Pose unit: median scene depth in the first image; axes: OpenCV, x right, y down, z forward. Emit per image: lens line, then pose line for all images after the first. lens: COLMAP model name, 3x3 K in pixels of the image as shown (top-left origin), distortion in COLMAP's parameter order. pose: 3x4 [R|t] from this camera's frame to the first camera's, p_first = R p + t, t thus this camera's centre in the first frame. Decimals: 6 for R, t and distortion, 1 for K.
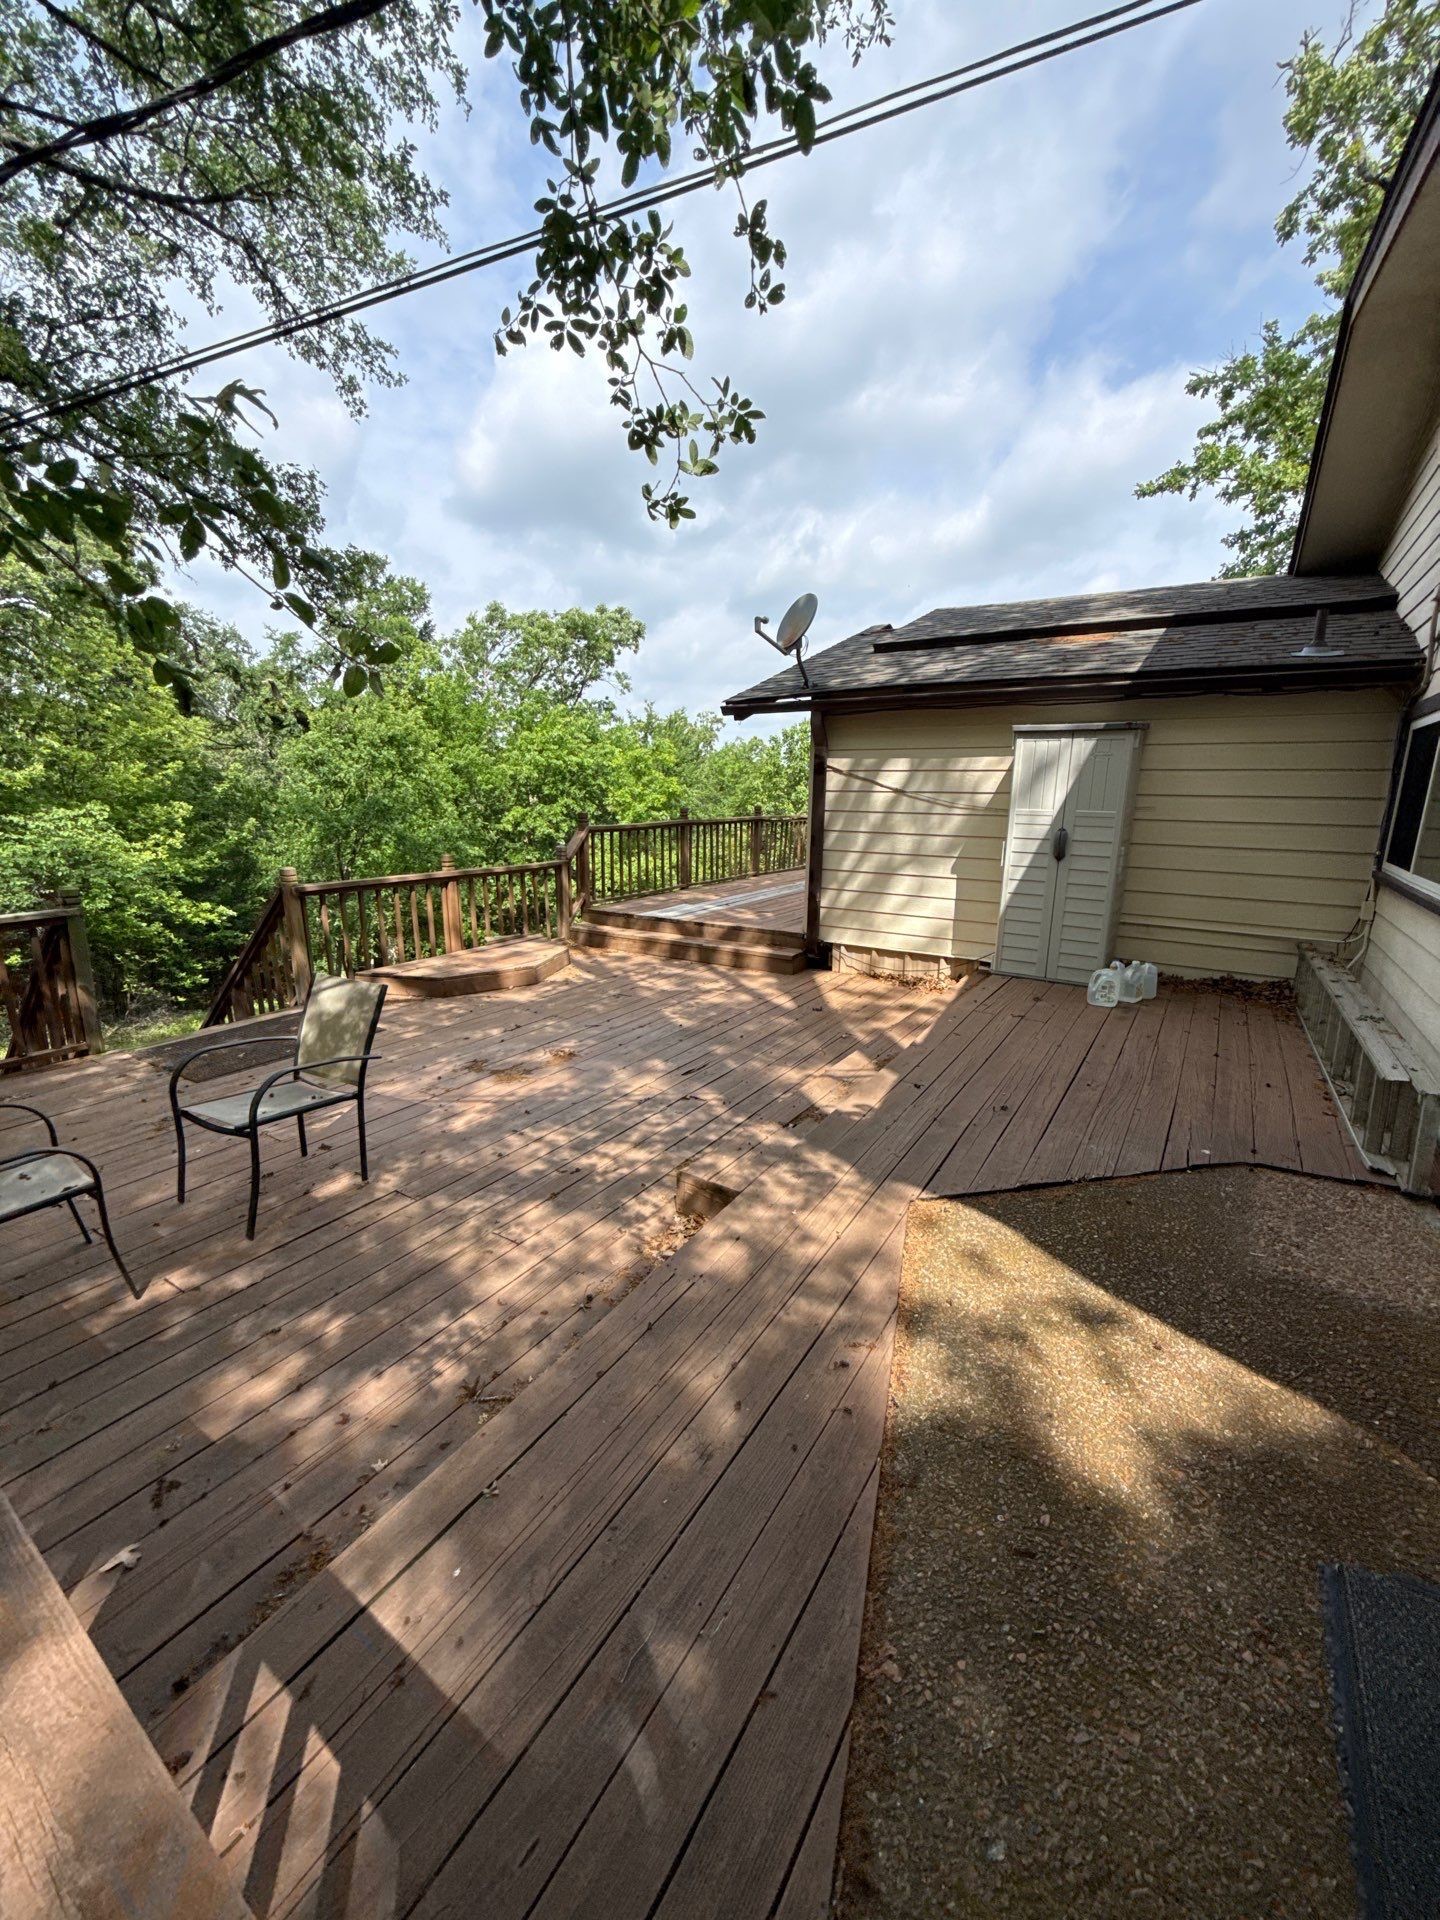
lens RADIAL K [[765.1, 0, 717.7], [0, 765.1, 961.0], [0, 0, 1]] dist [0.000232, 0.000472]
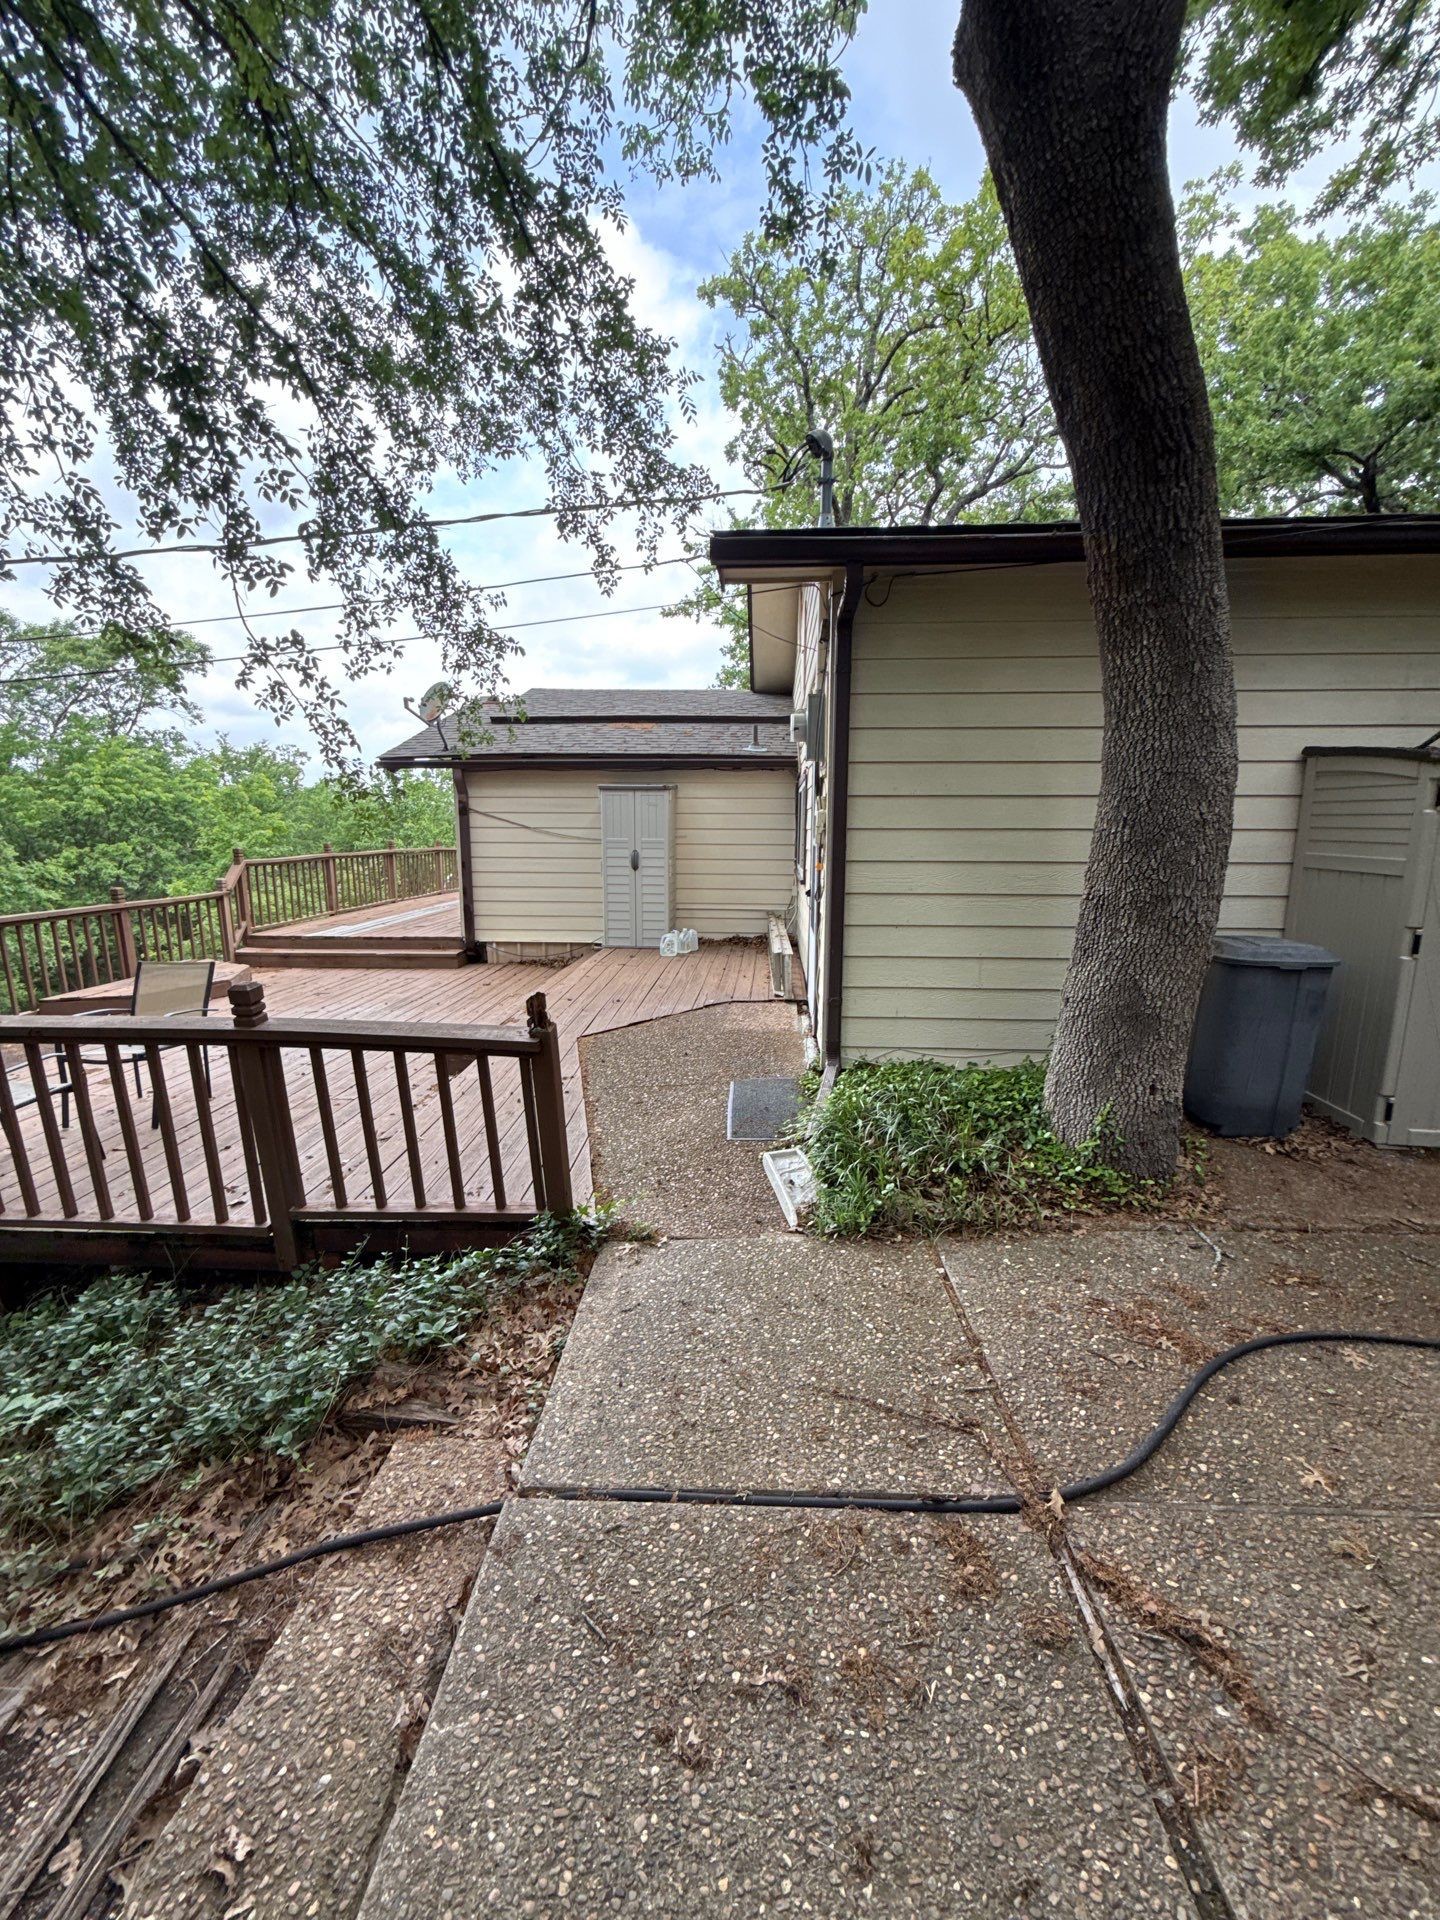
lens RADIAL K [[765.1, 0, 721.1], [0, 765.1, 960.2], [0, 0, 1]] dist [0.000232, 0.000472]
pose [[0.869795, -0.092248, 0.484714, -0.099805], [0.112910, 0.993513, -0.013531, 0.051679], [-0.480321, 0.066498, 0.874568, -0.248732]]
